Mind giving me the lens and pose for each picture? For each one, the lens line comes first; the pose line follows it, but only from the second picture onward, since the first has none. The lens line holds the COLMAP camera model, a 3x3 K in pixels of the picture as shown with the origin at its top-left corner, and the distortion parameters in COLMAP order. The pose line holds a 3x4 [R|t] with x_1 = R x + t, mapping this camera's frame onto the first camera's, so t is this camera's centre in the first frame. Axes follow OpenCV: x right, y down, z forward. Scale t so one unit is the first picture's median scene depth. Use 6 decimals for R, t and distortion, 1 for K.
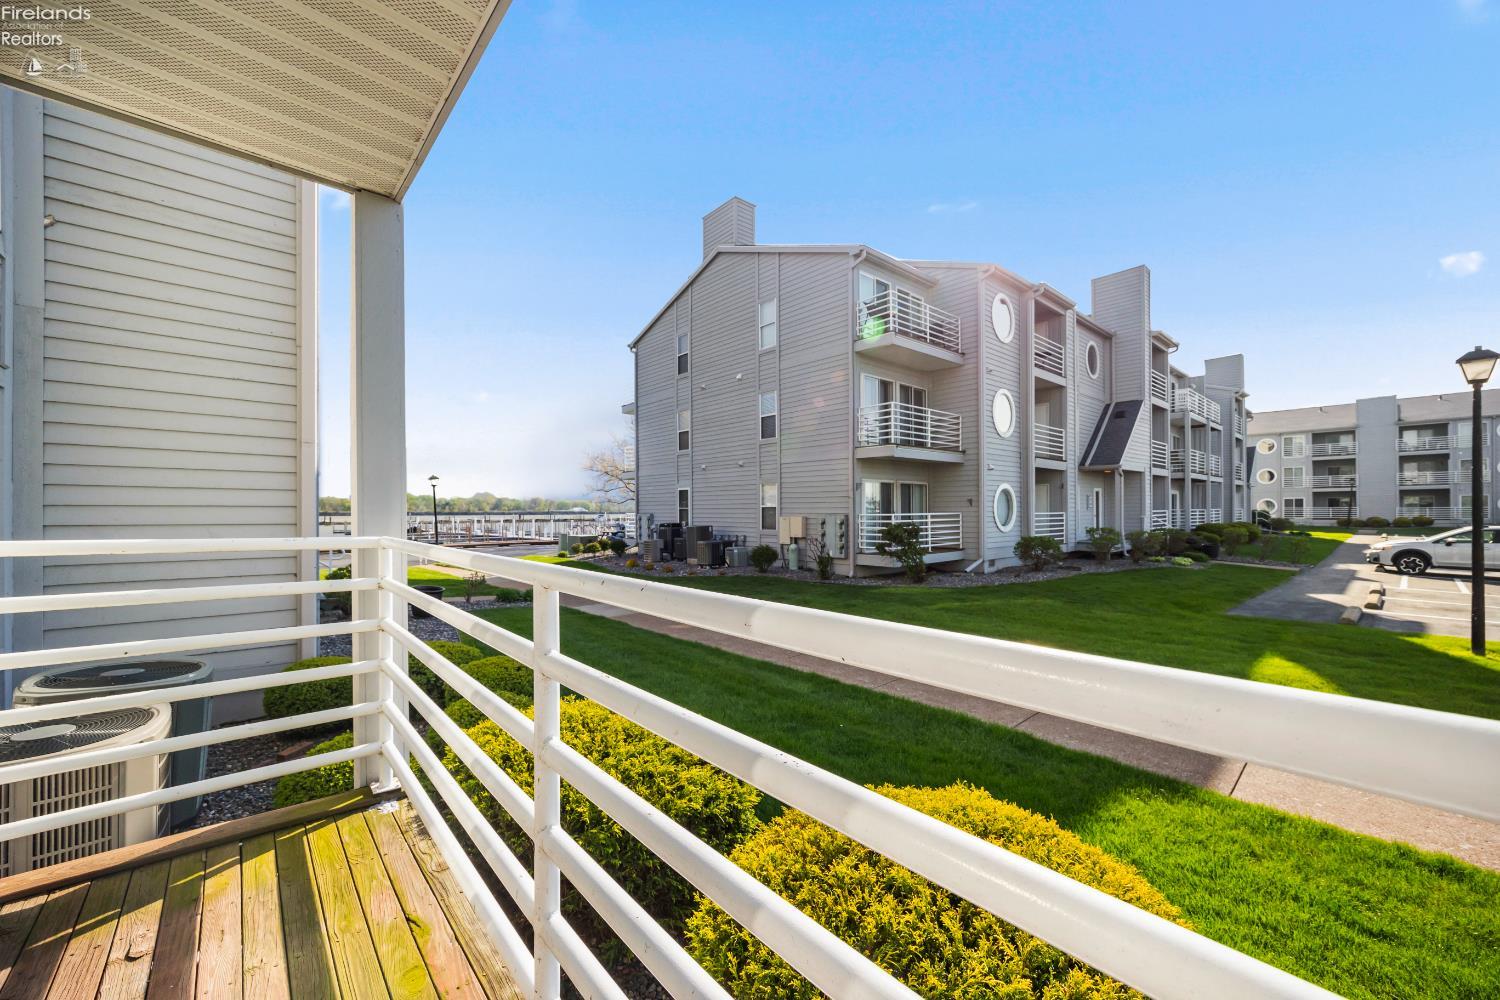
lens RADIAL K [[578.6, 0, 741.0], [0, 578.6, 510.0], [0, 0, 1]] dist [-0.006215, 0.000678]
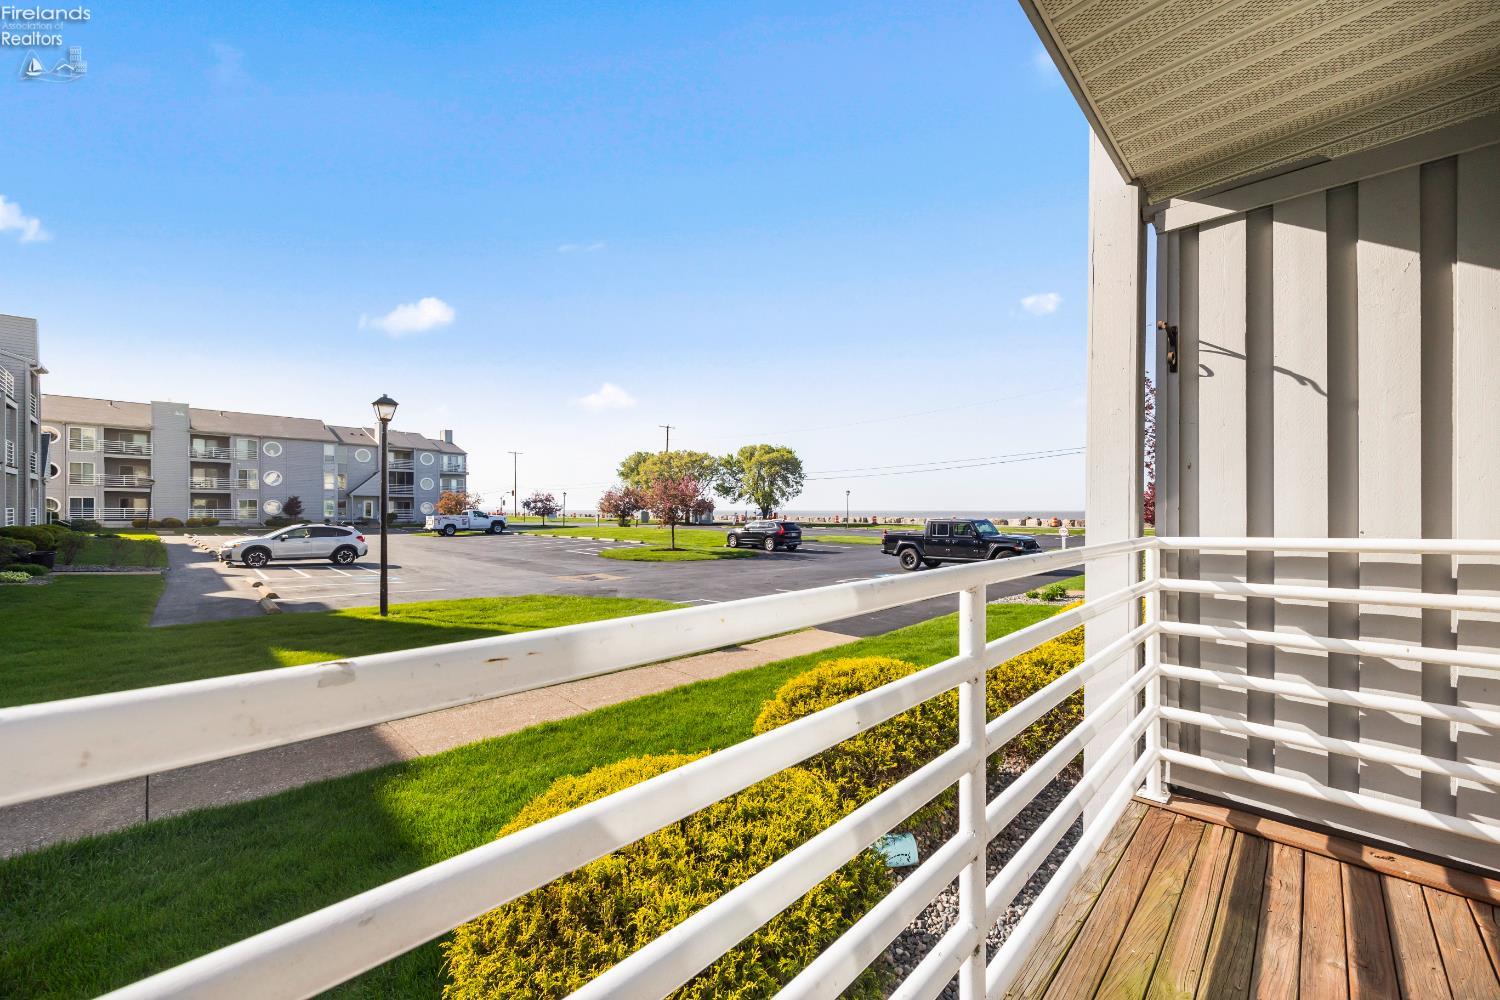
lens RADIAL K [[578.6, 0, 762.2], [0, 578.6, 515.1], [0, 0, 1]] dist [-0.006215, 0.000678]
pose [[-0.100762, -0.000027, 0.994911, -0.085965], [-0.007461, 0.999972, -0.000729, 0.000567], [-0.994883, -0.007496, -0.100759, 0.097038]]
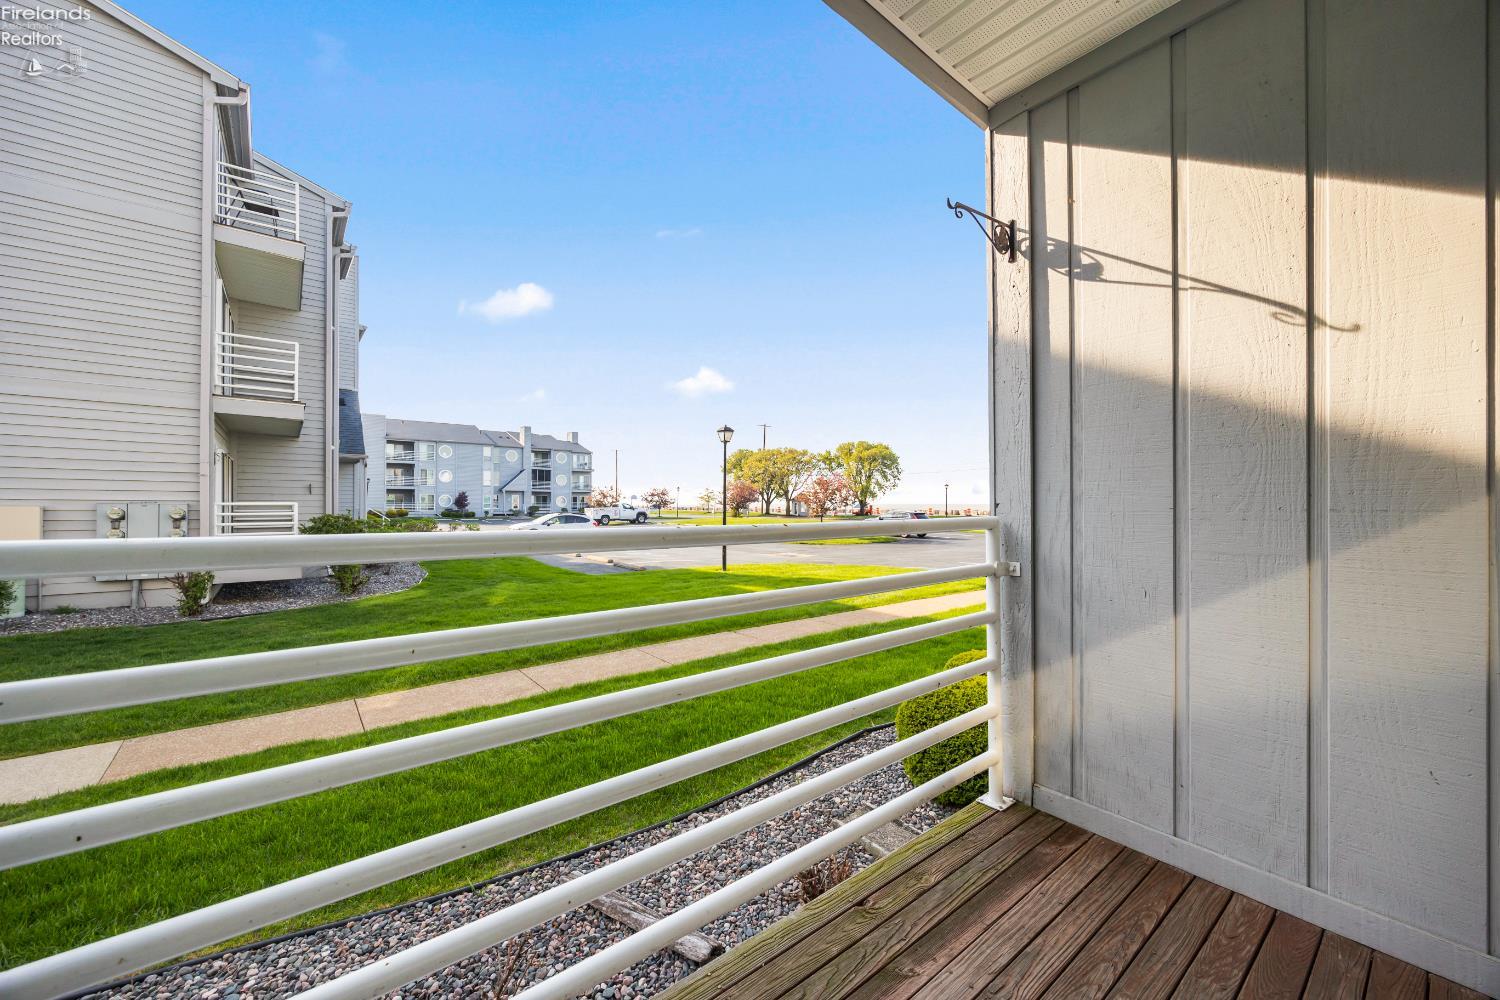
lens RADIAL K [[578.6, 0, 744.6], [0, 578.6, 502.5], [0, 0, 1]] dist [-0.006215, 0.000678]
pose [[0.023499, 0.009201, 0.999682, -0.332724], [-0.007578, 0.999931, -0.009025, 0.005022], [-0.999695, -0.007363, 0.023567, 0.376129]]
